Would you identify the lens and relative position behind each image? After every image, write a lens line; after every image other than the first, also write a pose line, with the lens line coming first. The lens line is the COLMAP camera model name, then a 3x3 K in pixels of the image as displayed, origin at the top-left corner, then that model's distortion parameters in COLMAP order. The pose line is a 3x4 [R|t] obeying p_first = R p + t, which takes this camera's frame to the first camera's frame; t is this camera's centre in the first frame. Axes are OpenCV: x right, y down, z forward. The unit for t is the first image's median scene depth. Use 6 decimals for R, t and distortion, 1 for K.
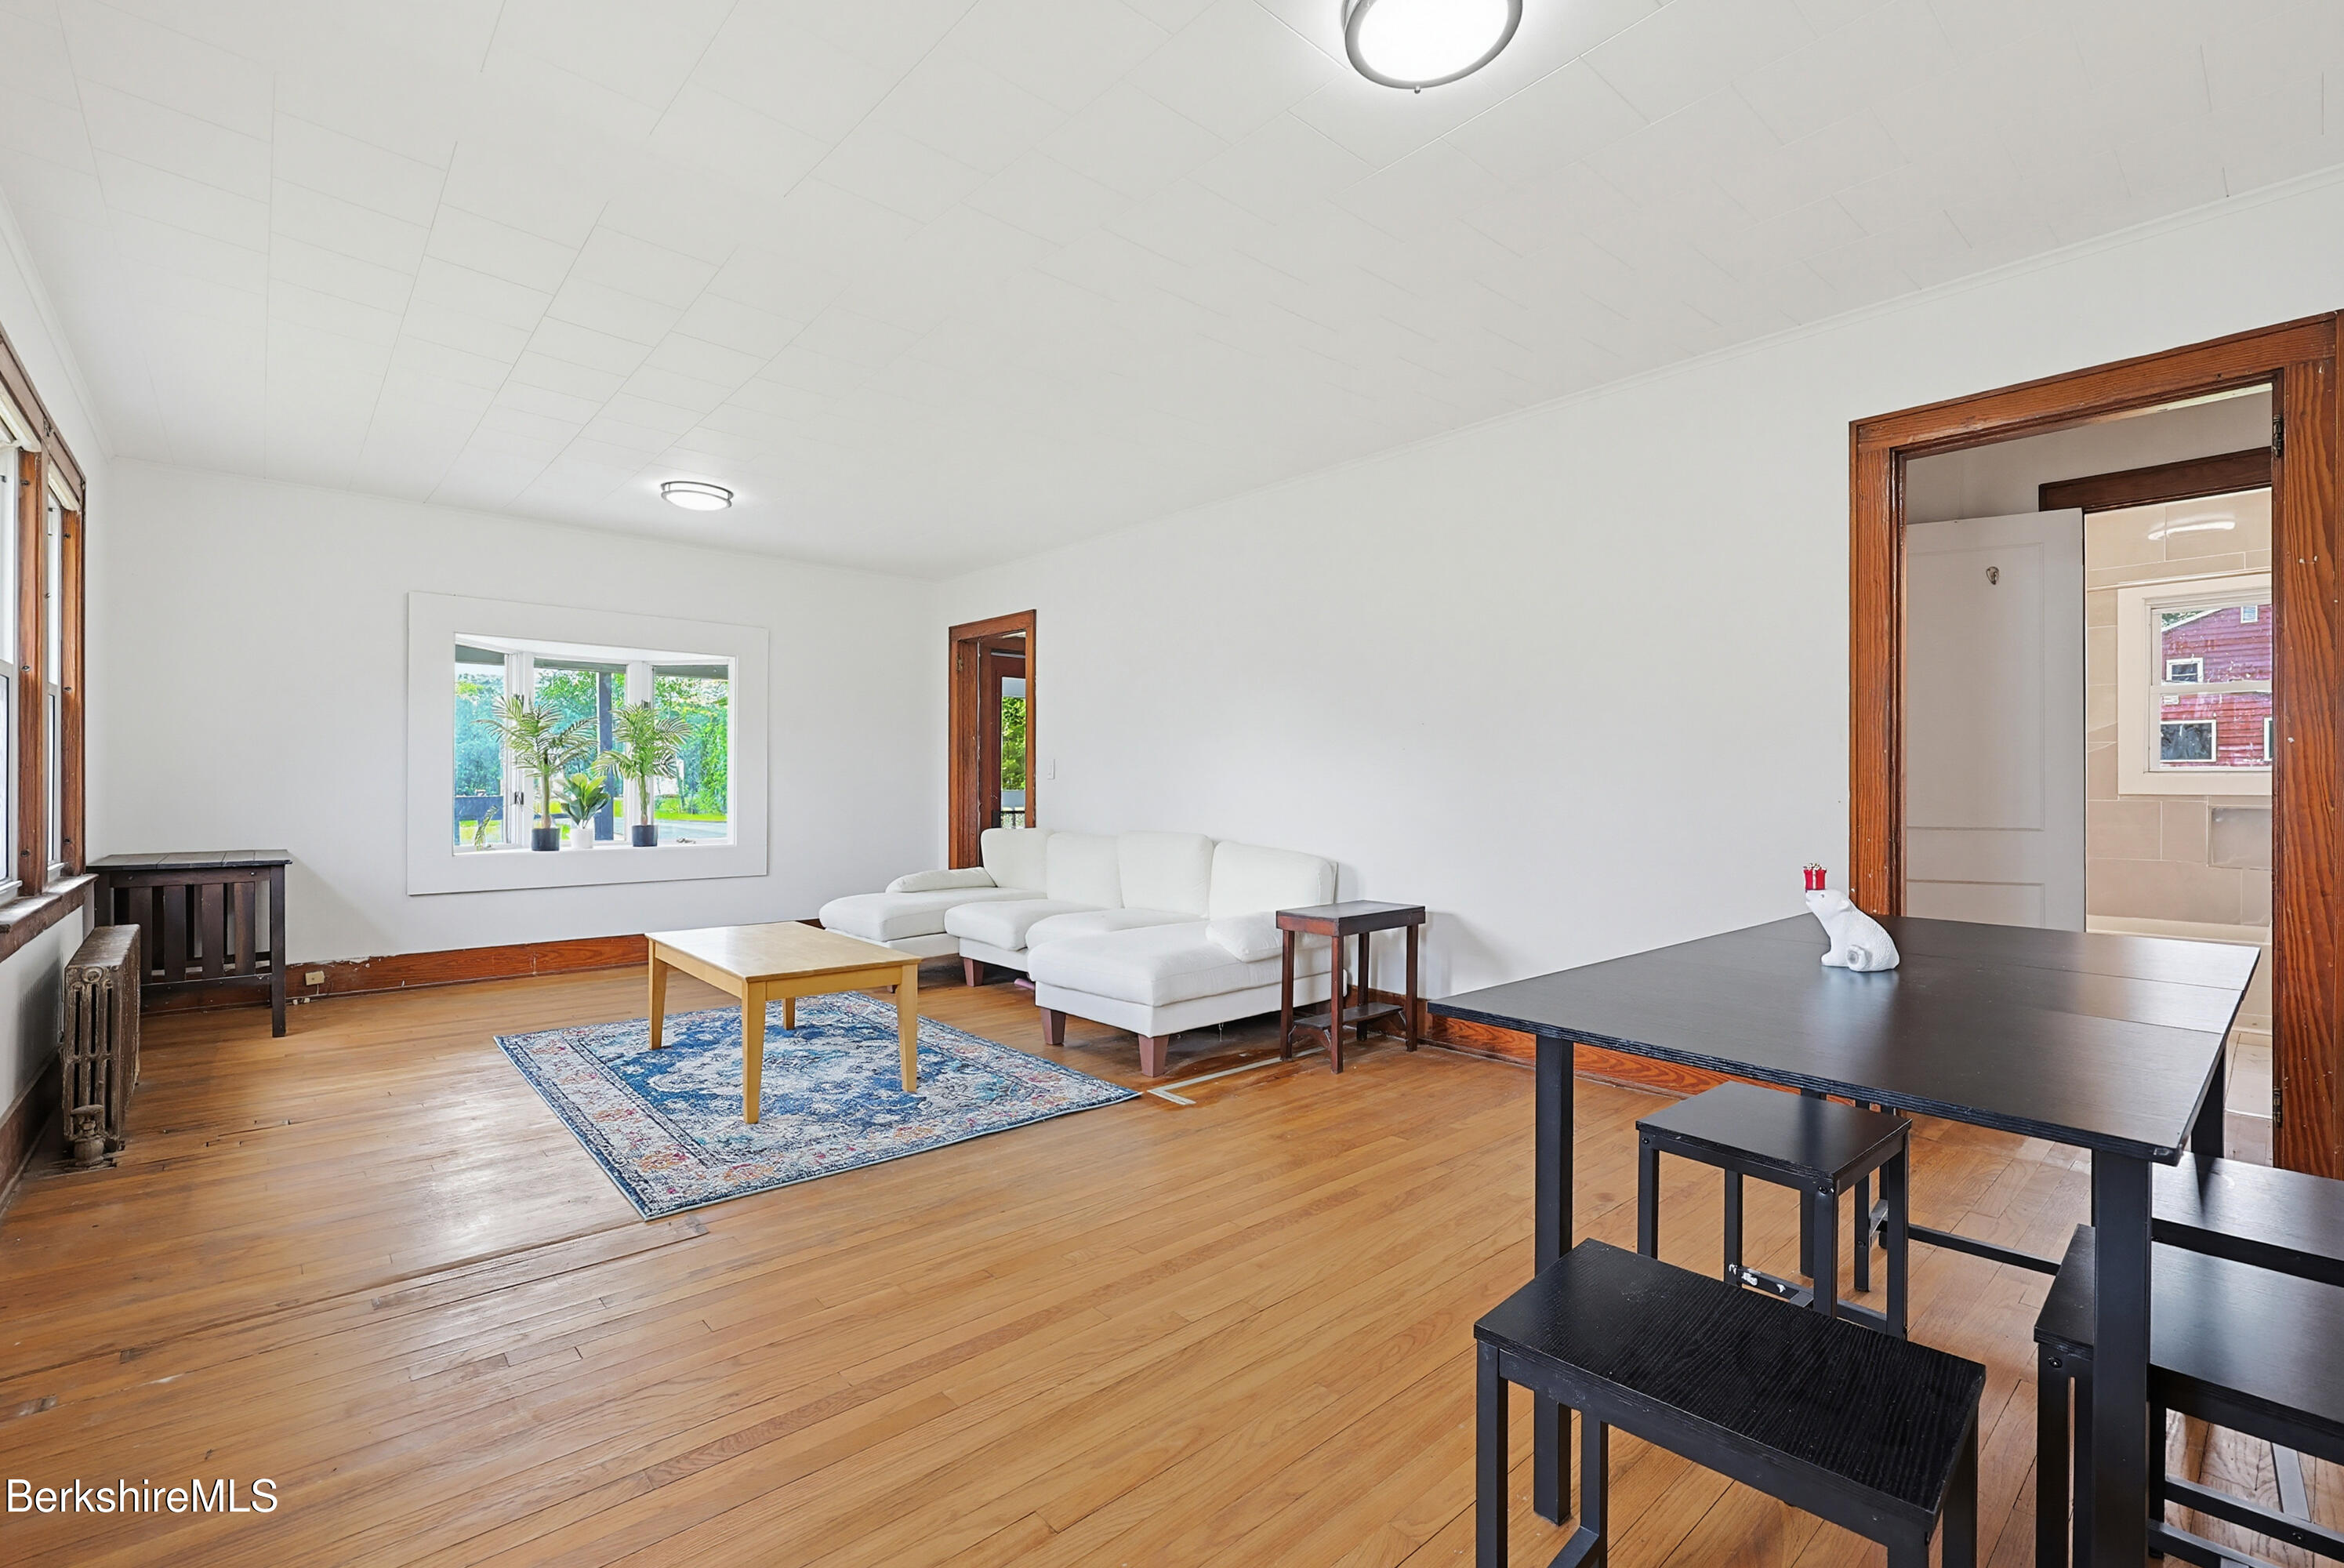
lens RADIAL K [[1028.6, 0, 1164.1], [0, 1028.6, 788.5], [0, 0, 1]] dist [-0.000554, 0.000052]
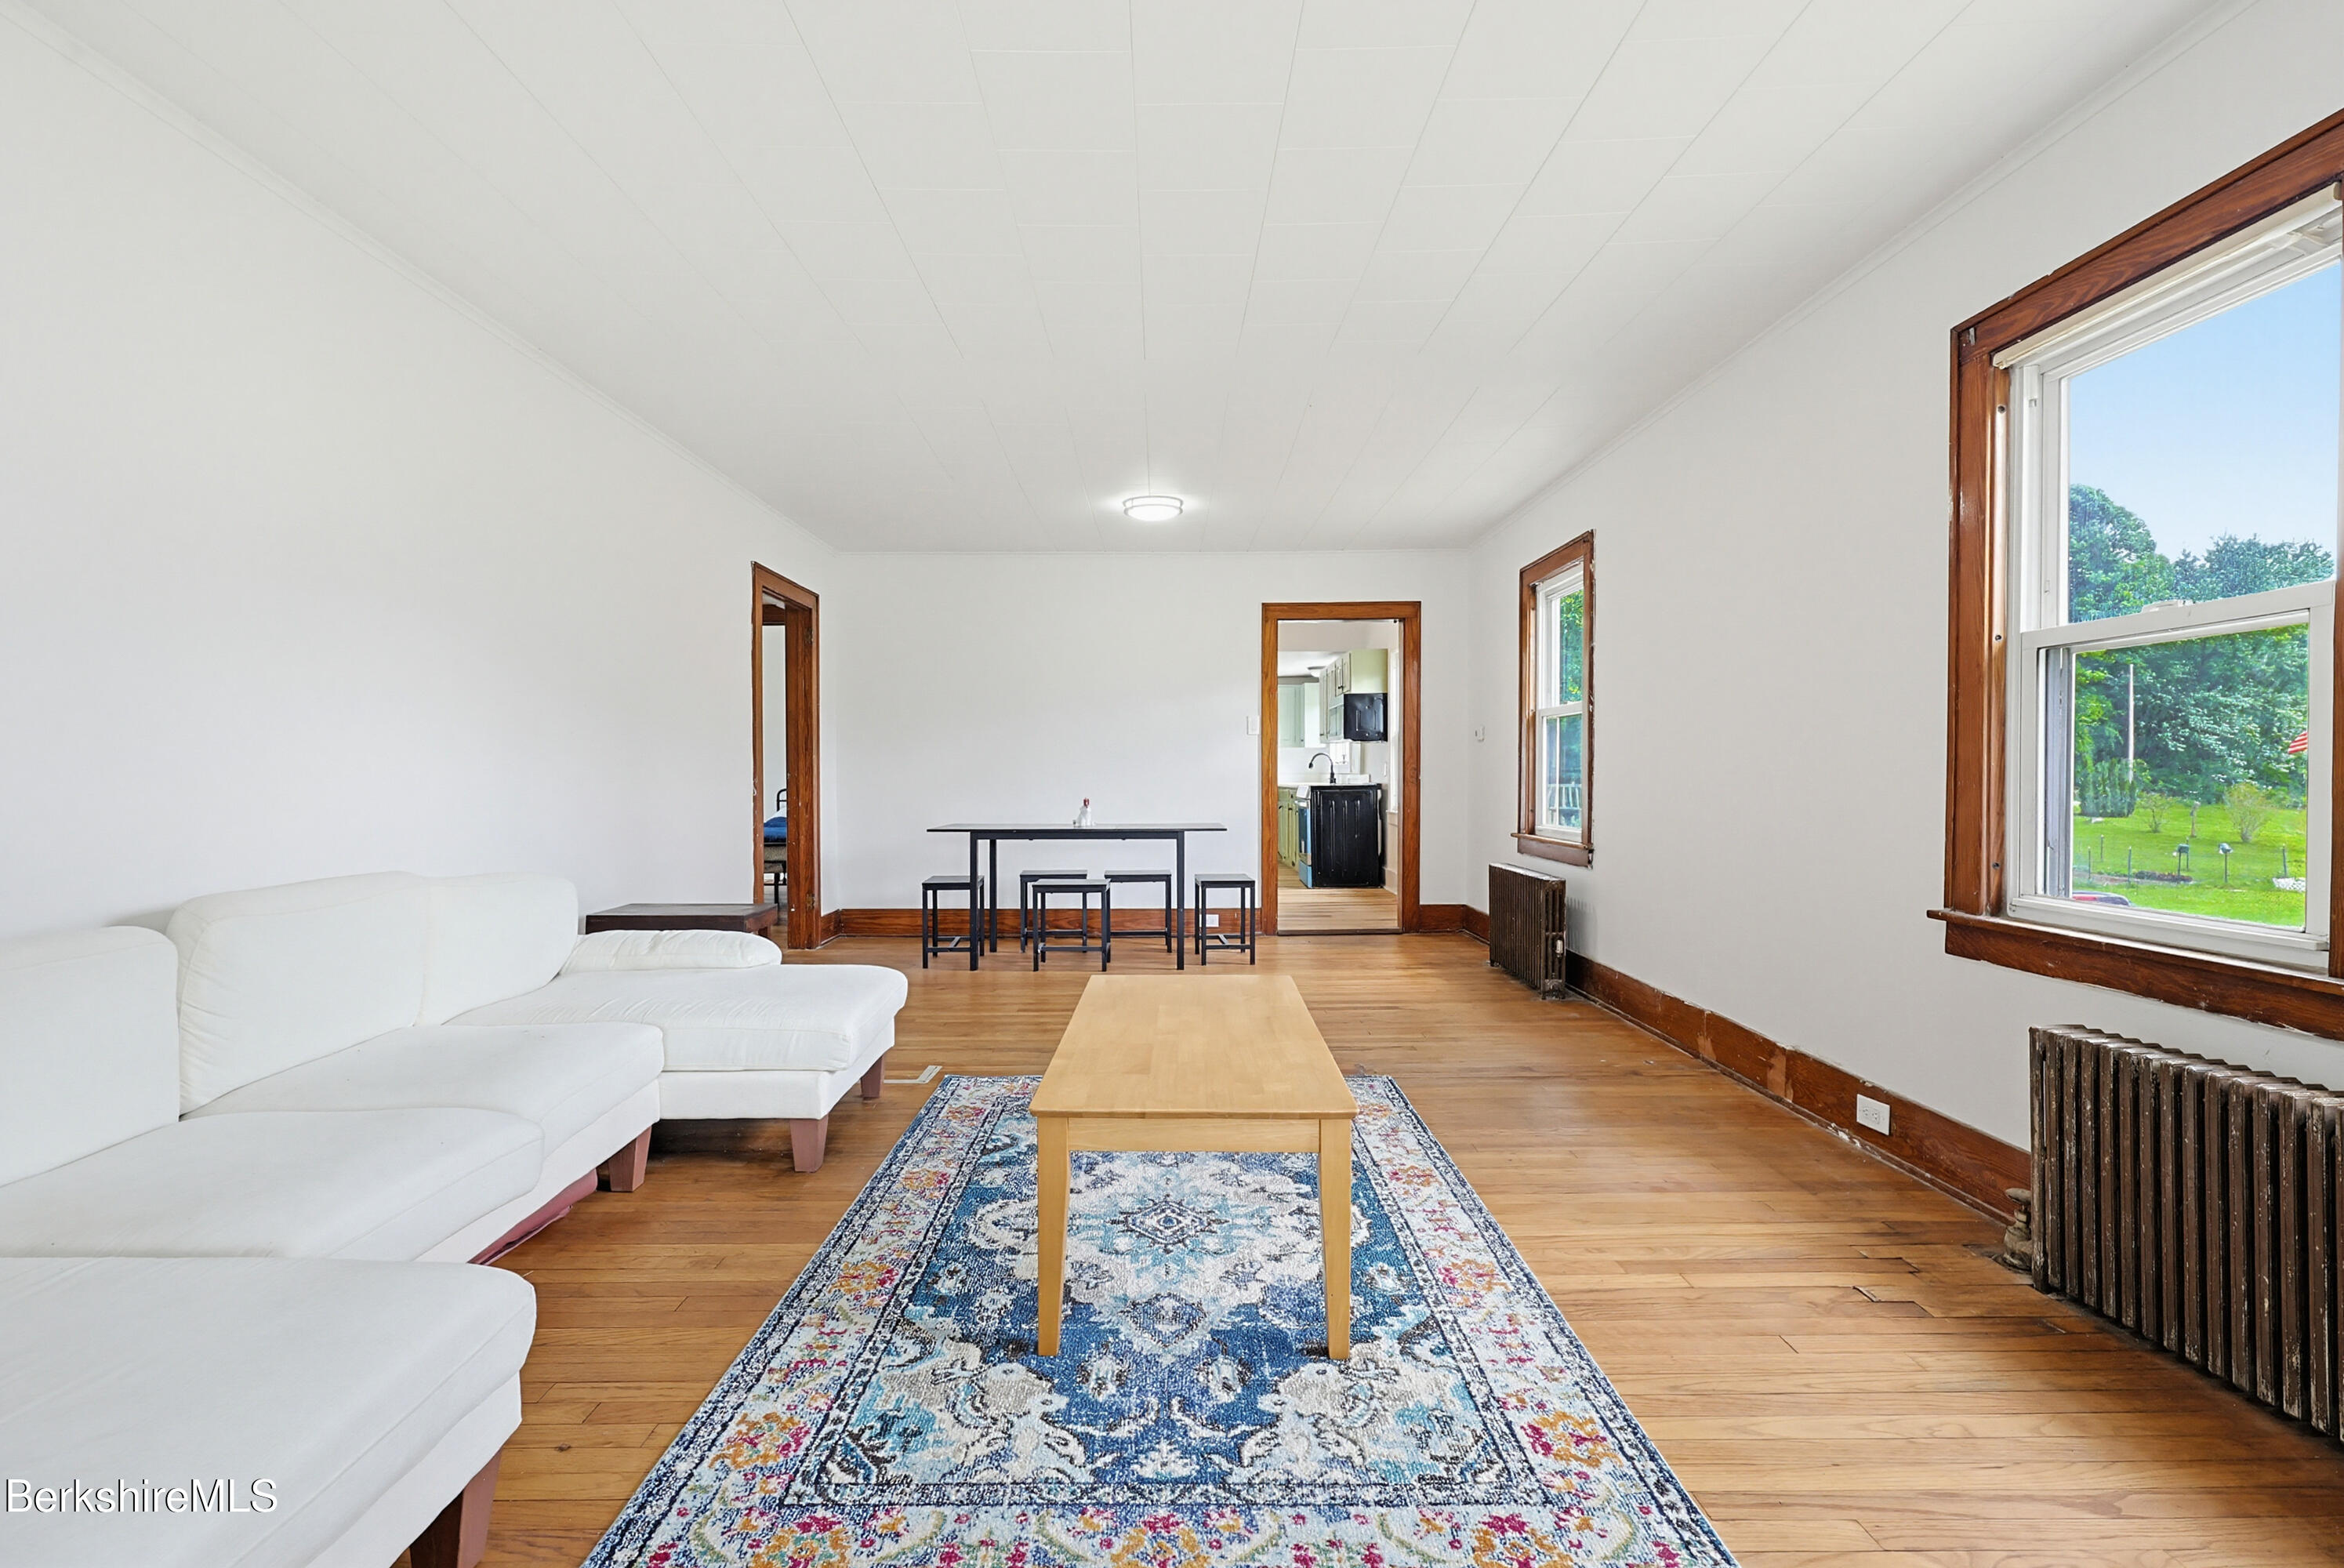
lens RADIAL K [[1011.7, 0, 1163.8], [0, 1011.7, 772.7], [0, 0, 1]] dist [0.003535, 0.000337]
pose [[-0.750703, -0.002352, 0.660635, -0.878369], [-0.001308, 0.999997, 0.002074, -0.010033], [-0.660638, 0.000693, -0.750704, 1.662597]]
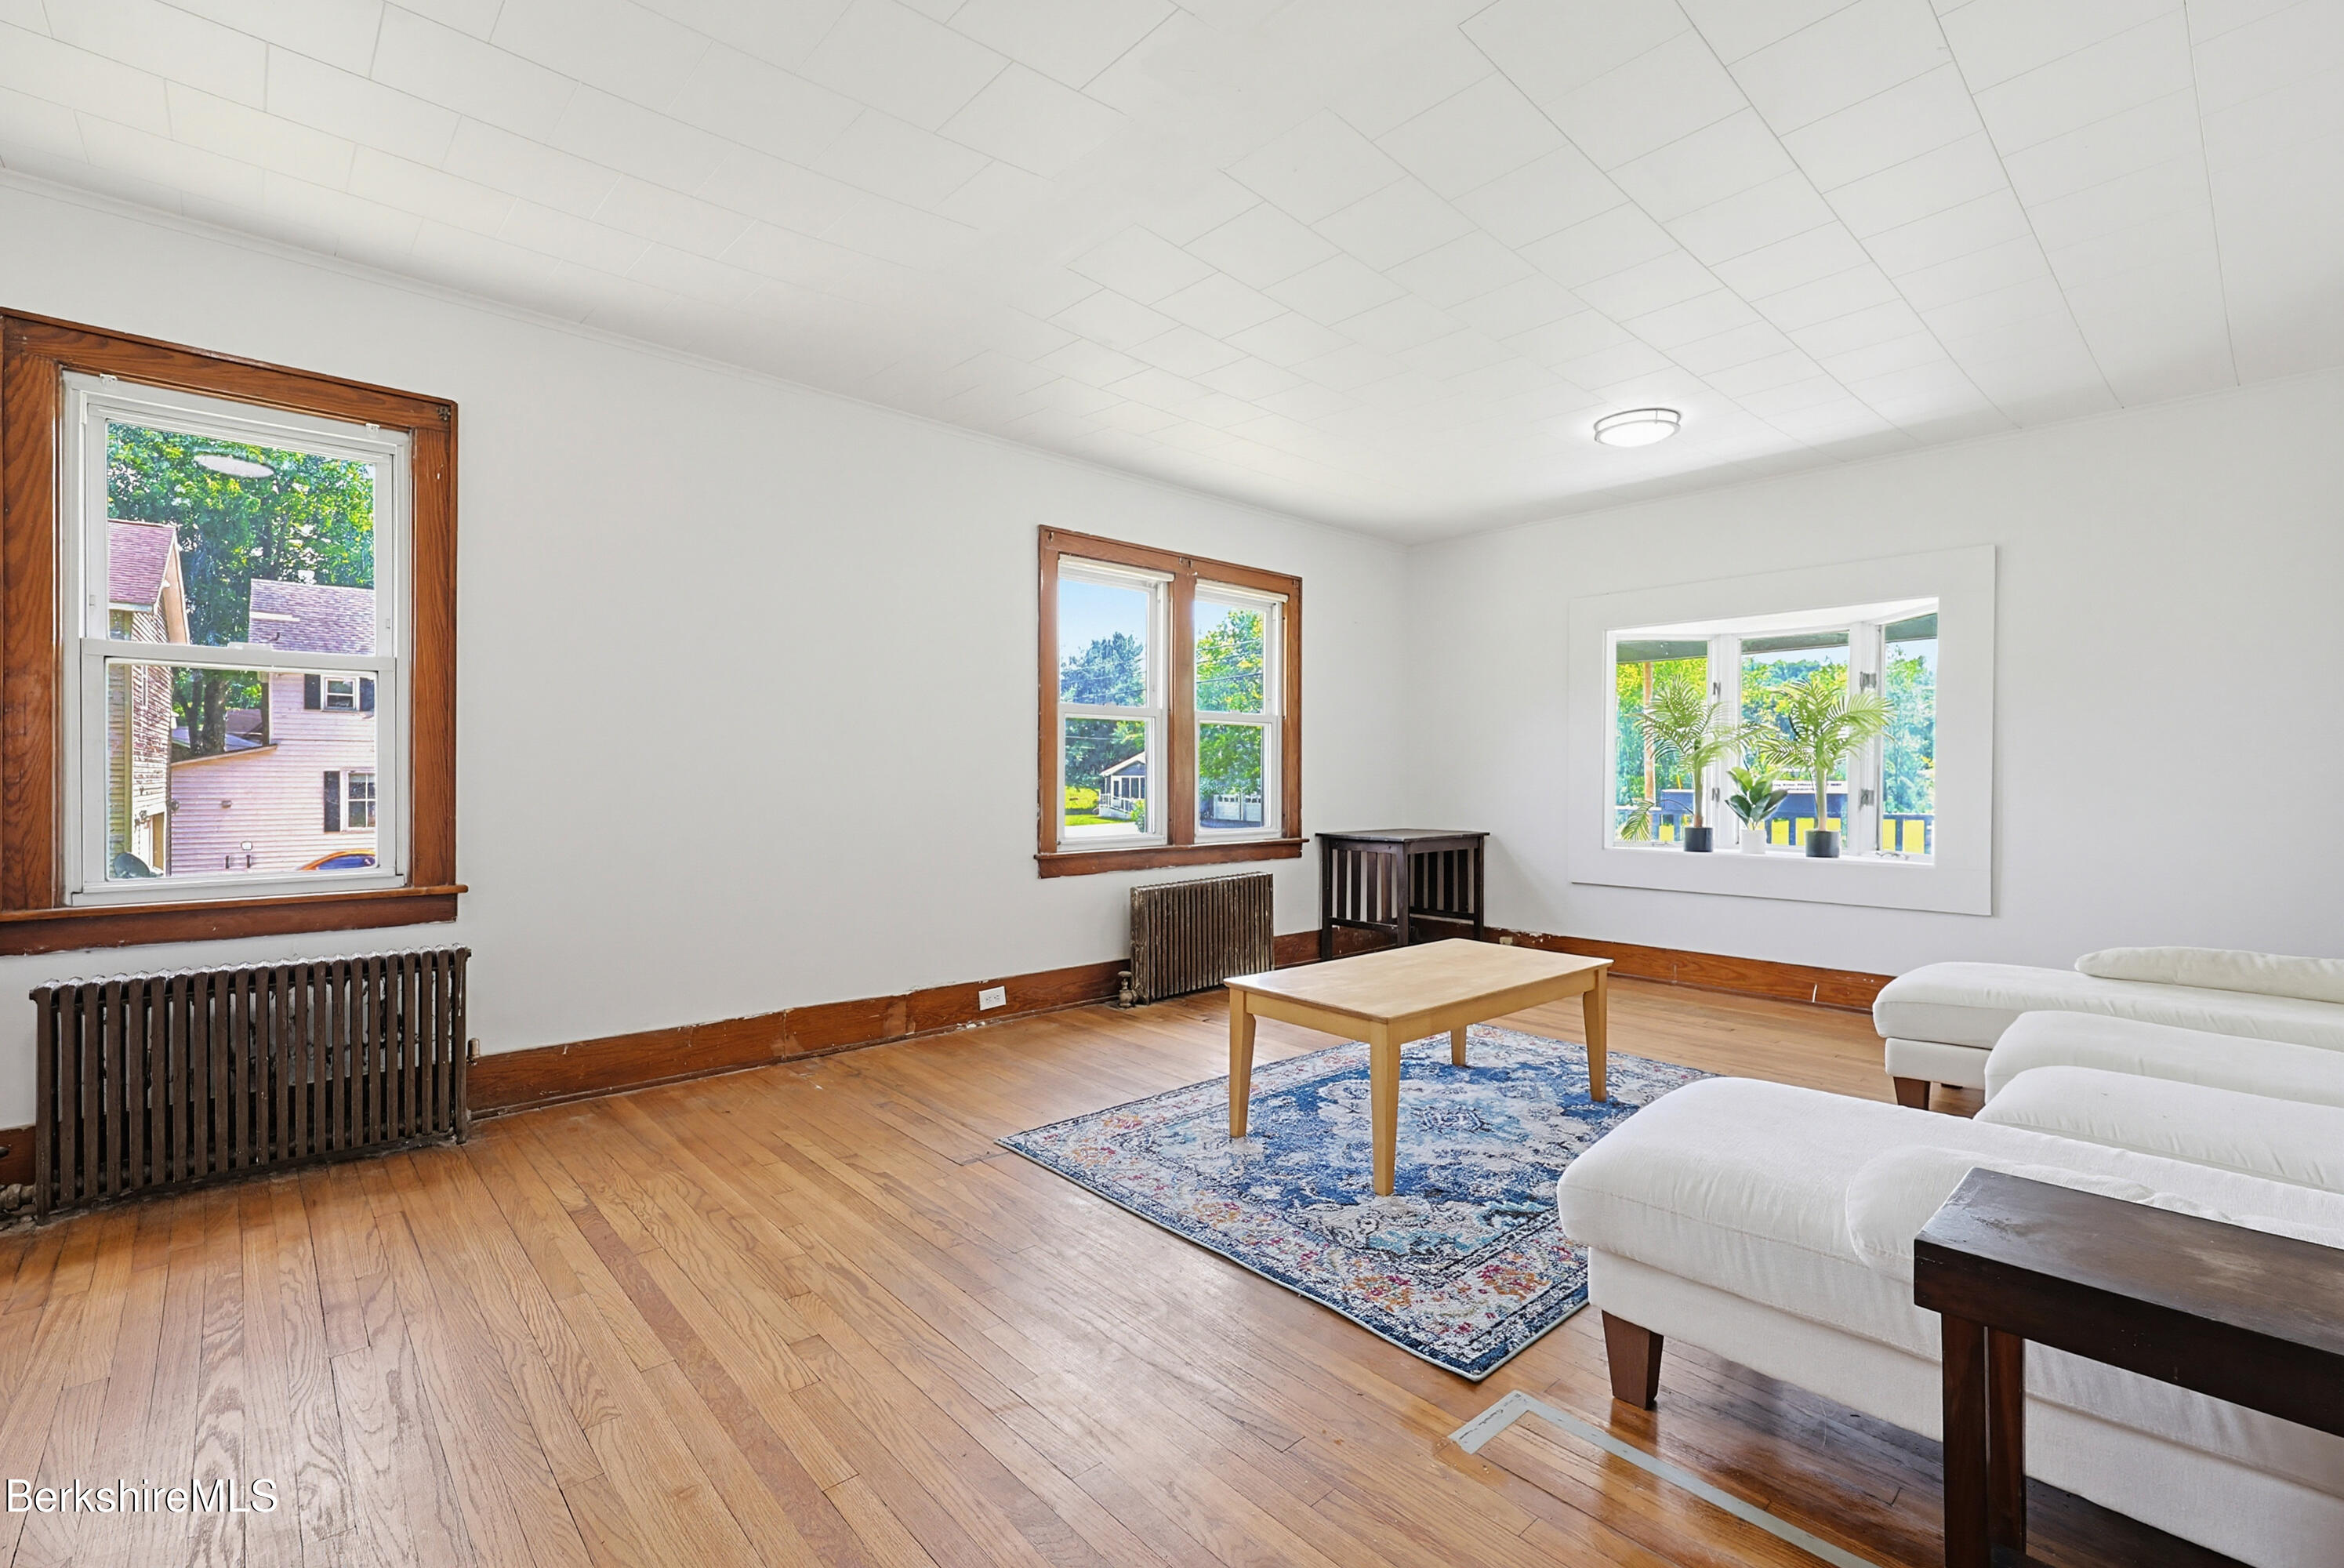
lens RADIAL K [[1011.7, 0, 1163.8], [0, 1011.7, 772.7], [0, 0, 1]] dist [0.003535, 0.000337]
pose [[0.010359, -0.004771, -0.999935, 0.506468], [-0.003137, 0.999984, -0.004804, -0.008246], [0.999941, 0.003187, 0.010344, 0.860943]]
